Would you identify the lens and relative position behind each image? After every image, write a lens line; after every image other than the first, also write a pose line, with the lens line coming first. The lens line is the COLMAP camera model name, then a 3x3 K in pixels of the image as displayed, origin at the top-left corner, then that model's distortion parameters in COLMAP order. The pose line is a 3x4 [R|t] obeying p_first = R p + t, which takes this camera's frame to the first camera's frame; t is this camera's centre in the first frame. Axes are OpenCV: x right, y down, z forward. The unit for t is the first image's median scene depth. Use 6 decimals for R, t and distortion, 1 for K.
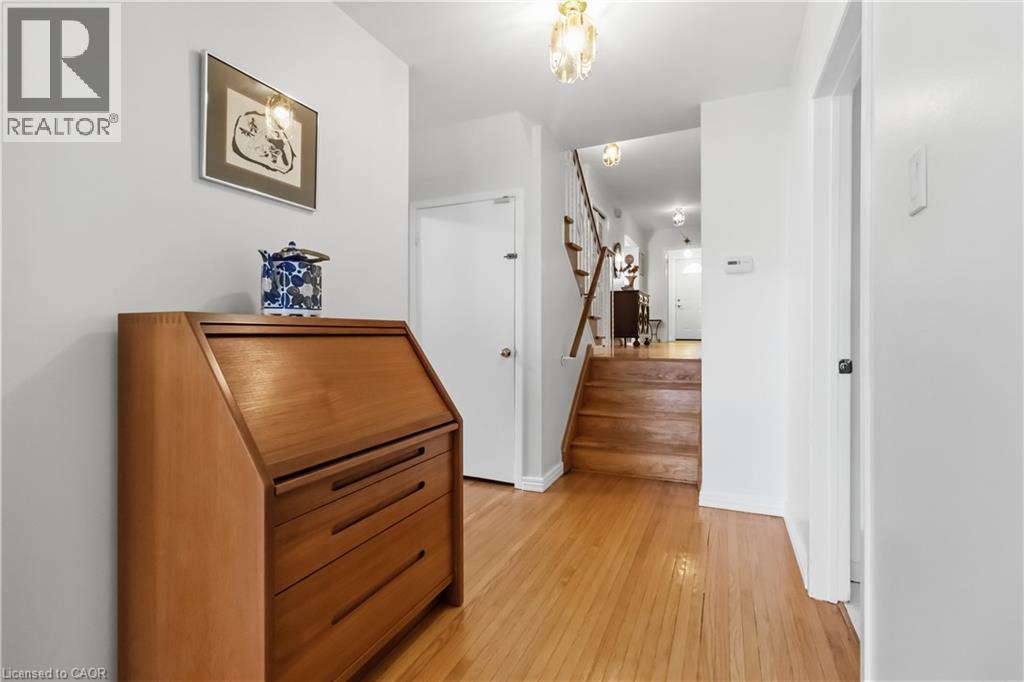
lens RADIAL K [[475.2, 0, 513.6], [0, 475.2, 338.1], [0, 0, 1]] dist [0.000773, 0.000033]
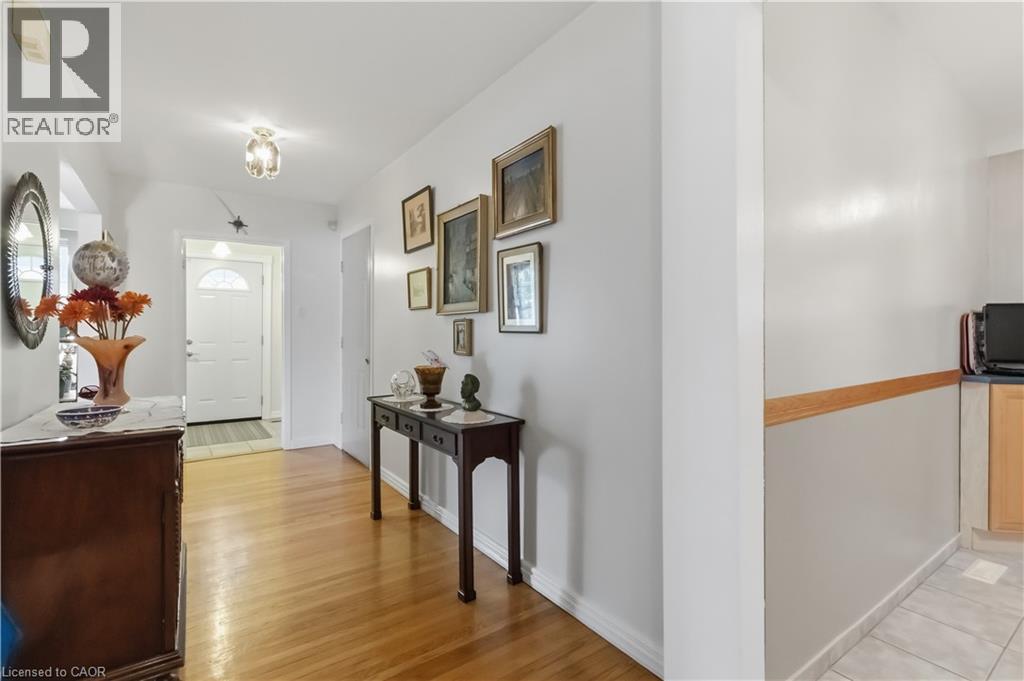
lens RADIAL K [[475.2, 0, 512.9], [0, 475.2, 335.3], [0, 0, 1]] dist [0.000773, 0.000033]
pose [[0.503364, -0.001936, 0.864072, 0.136699], [0.000992, 0.999998, 0.001662, -0.121989], [-0.864074, 0.000020, 0.503365, 0.664162]]
